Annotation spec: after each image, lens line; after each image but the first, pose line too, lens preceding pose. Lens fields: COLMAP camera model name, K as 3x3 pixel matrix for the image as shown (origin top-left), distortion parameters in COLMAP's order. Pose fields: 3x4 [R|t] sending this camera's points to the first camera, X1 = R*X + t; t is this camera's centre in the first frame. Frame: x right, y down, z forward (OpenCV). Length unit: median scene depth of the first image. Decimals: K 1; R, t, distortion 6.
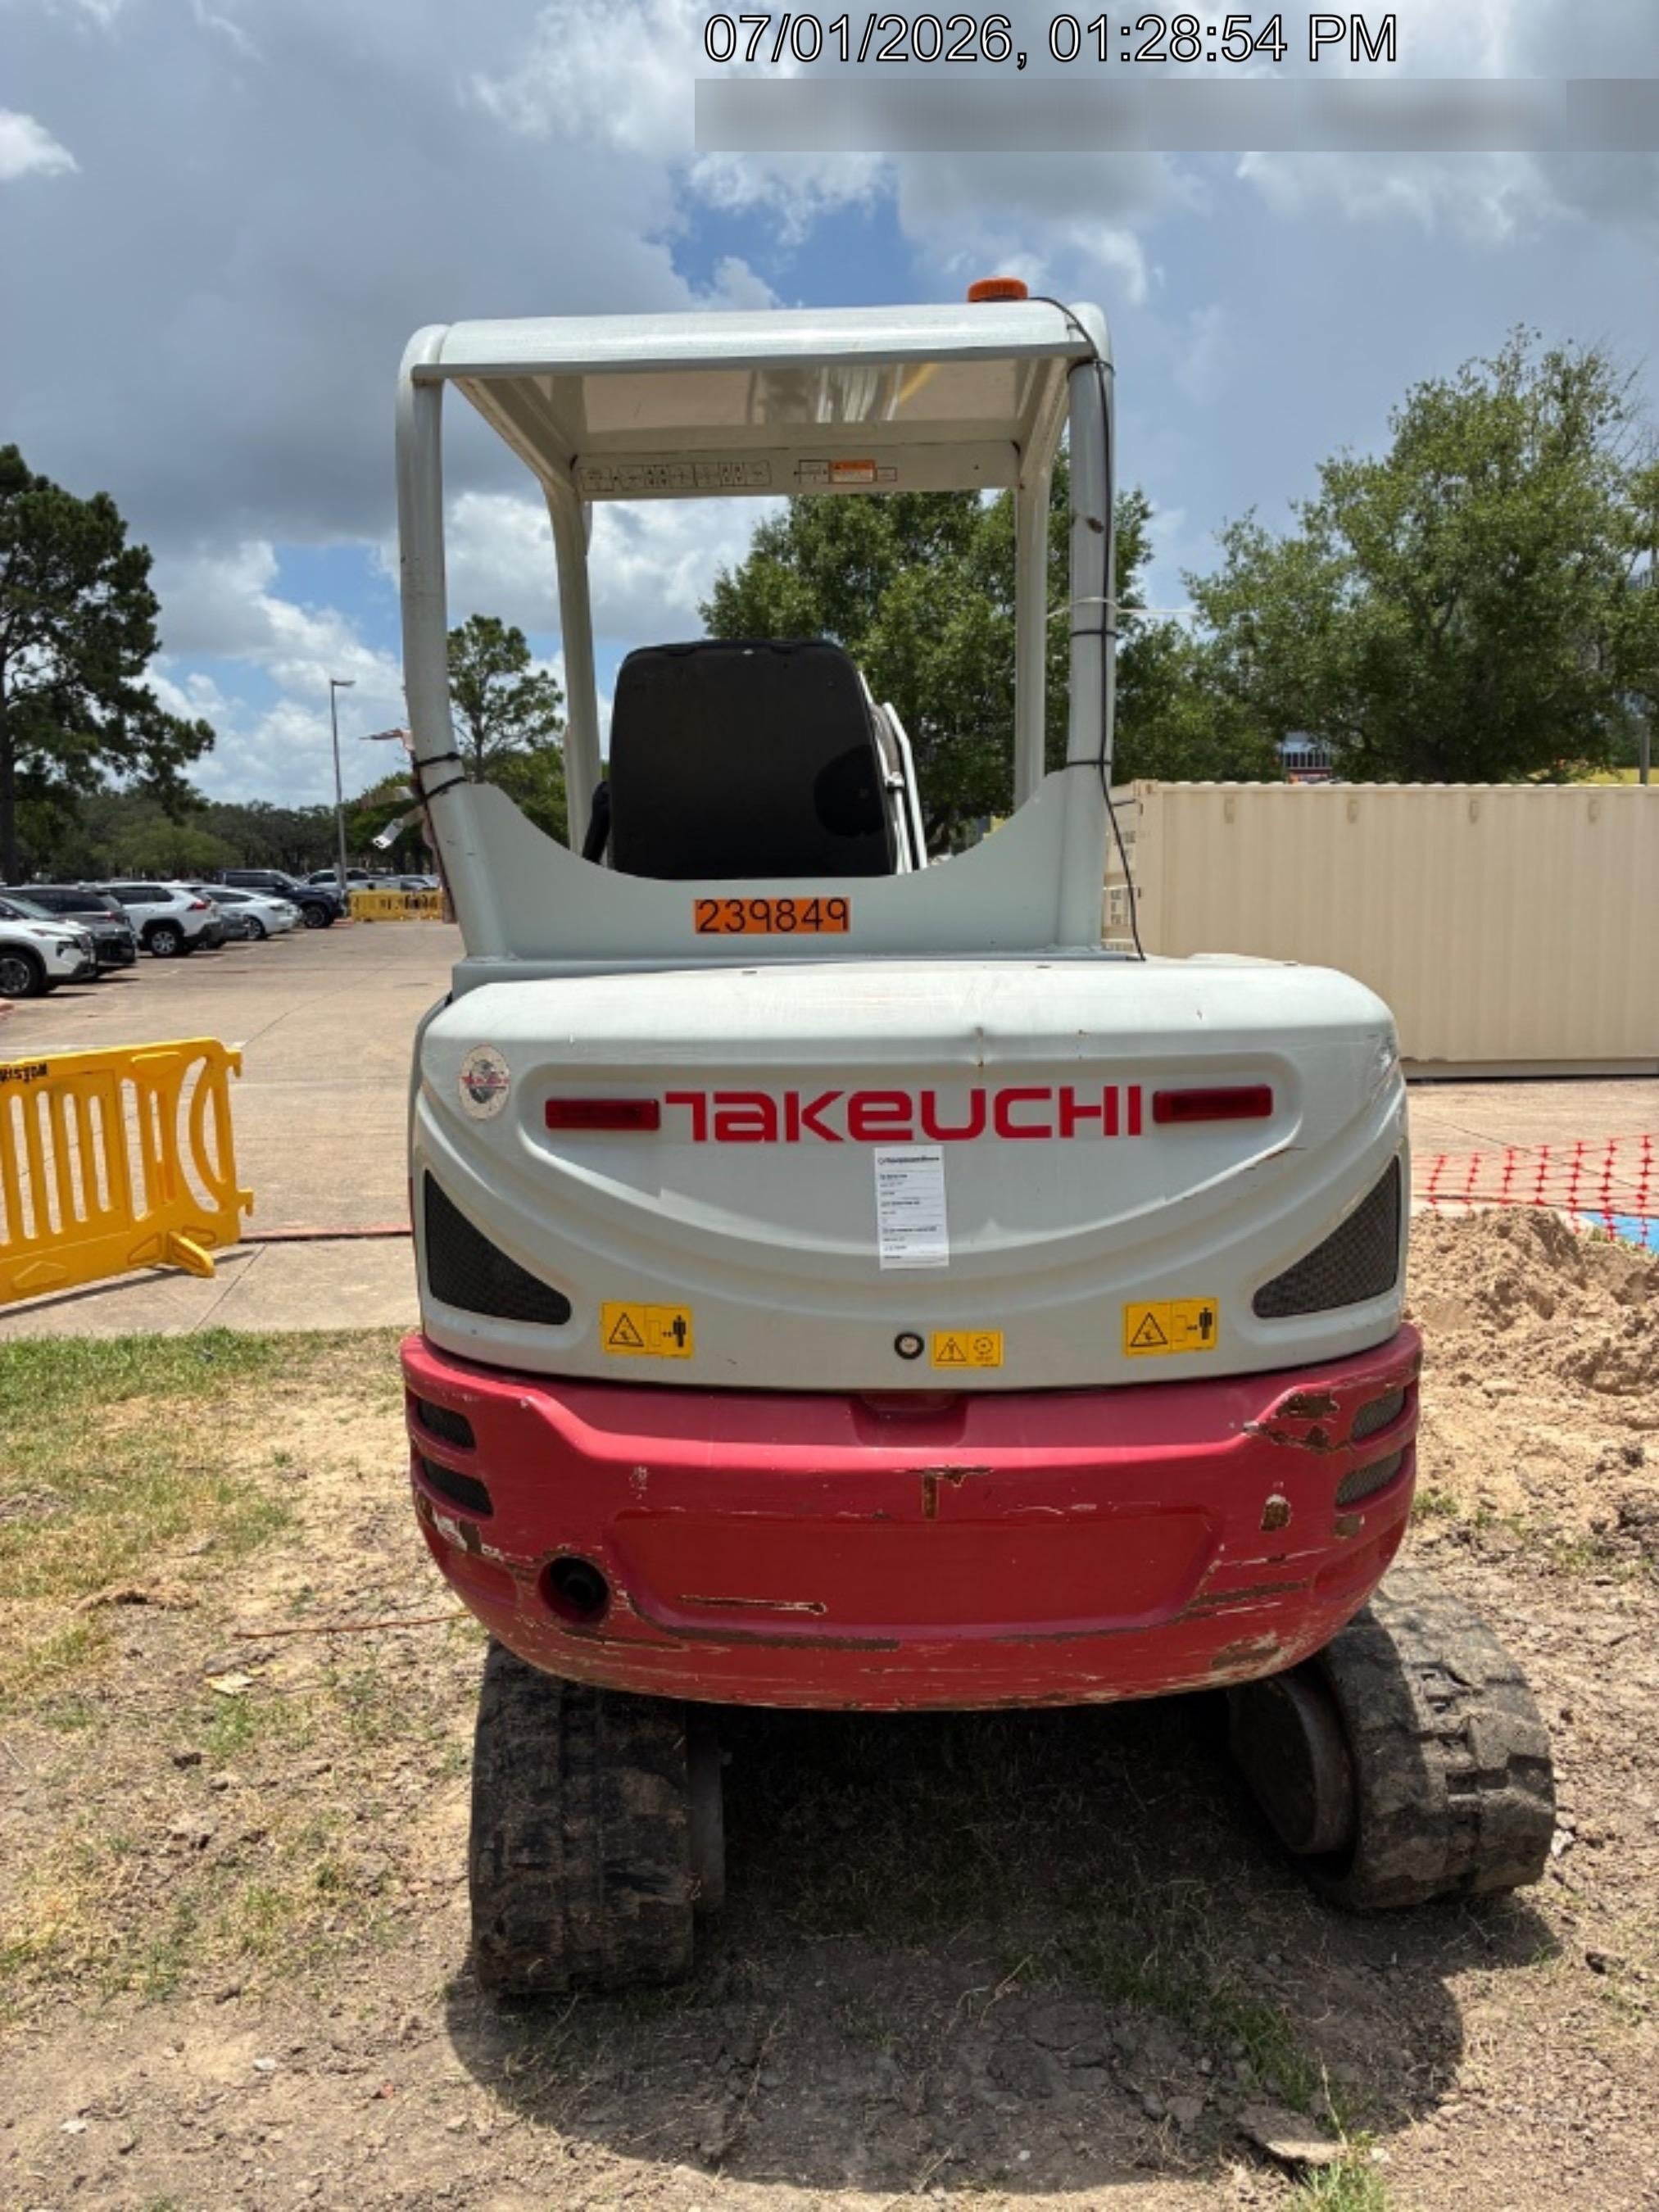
lens RADIAL K [[1677.3, 0, 824.9], [0, 1677.3, 1109.6], [0, 0, 1]] dist [0.031363, 0.000748]
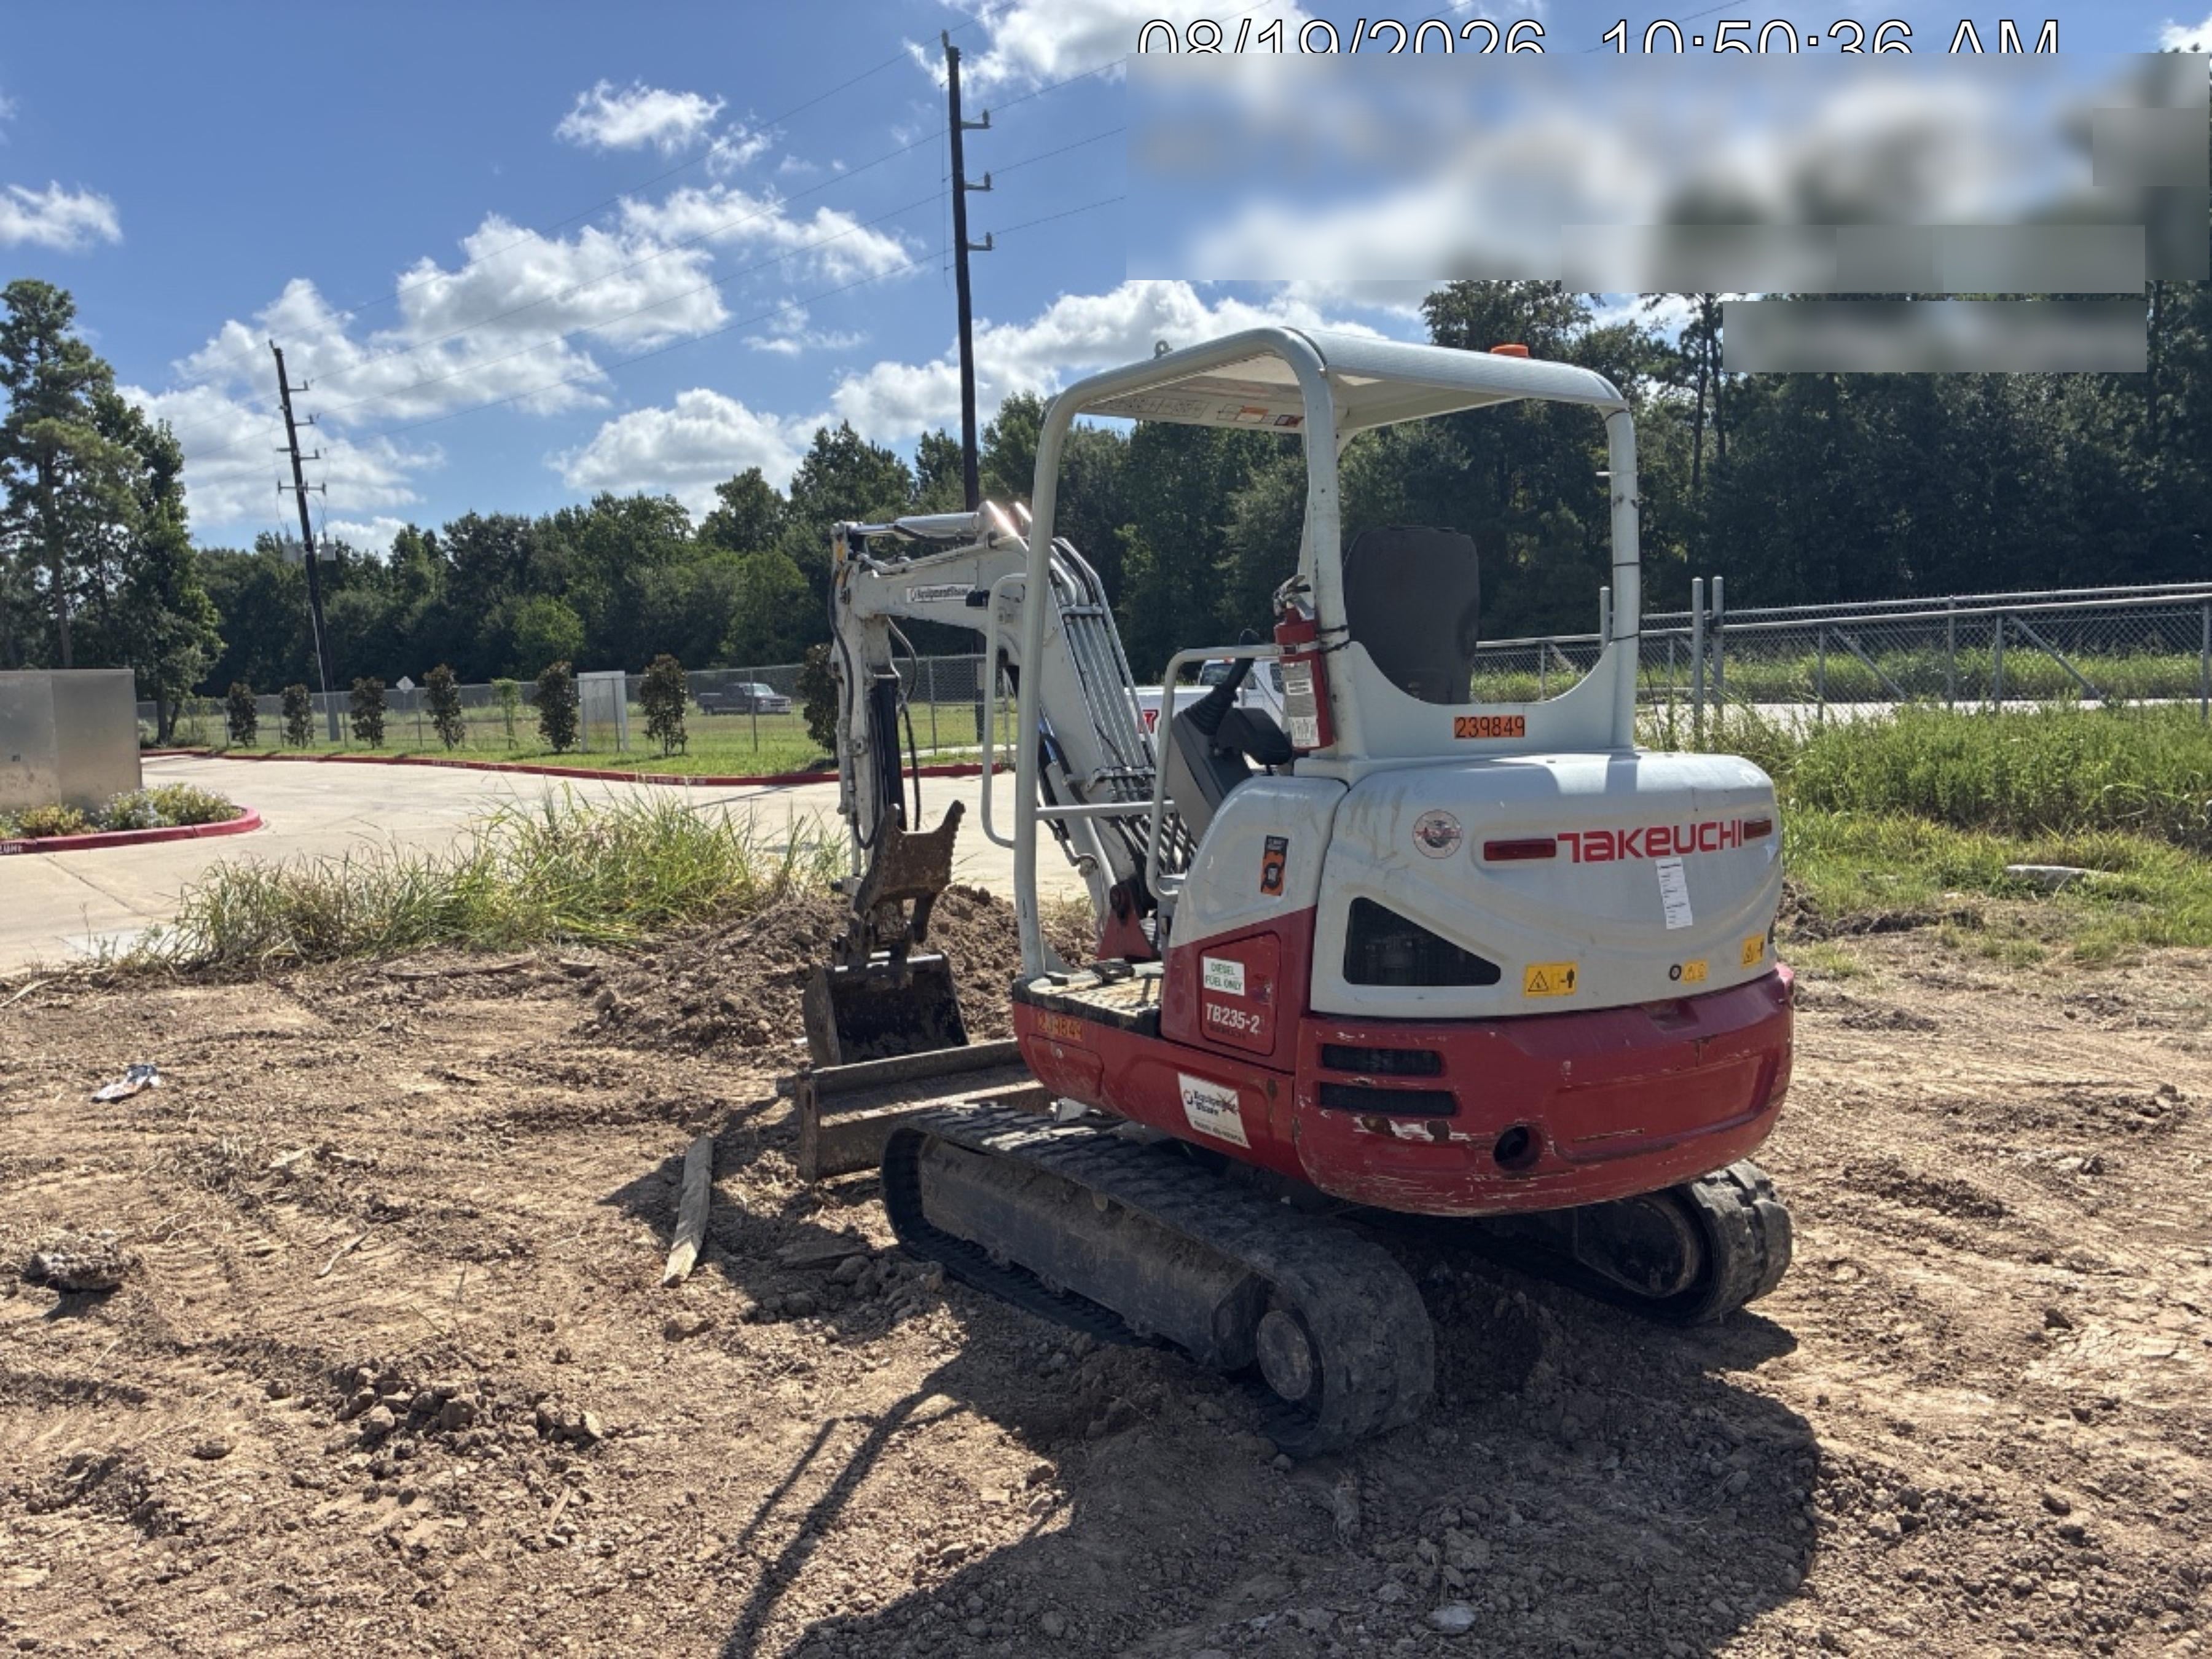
lens RADIAL K [[1677.3, 0, 1105.5], [0, 1677.3, 829.2], [0, 0, 1]] dist [0.031363, 0.000748]
pose [[0.825939, -0.038571, 0.562438, -1.409766], [0.065959, 0.997416, -0.028460, 0.002699], [-0.559887, 0.060605, 0.826349, -0.125204]]
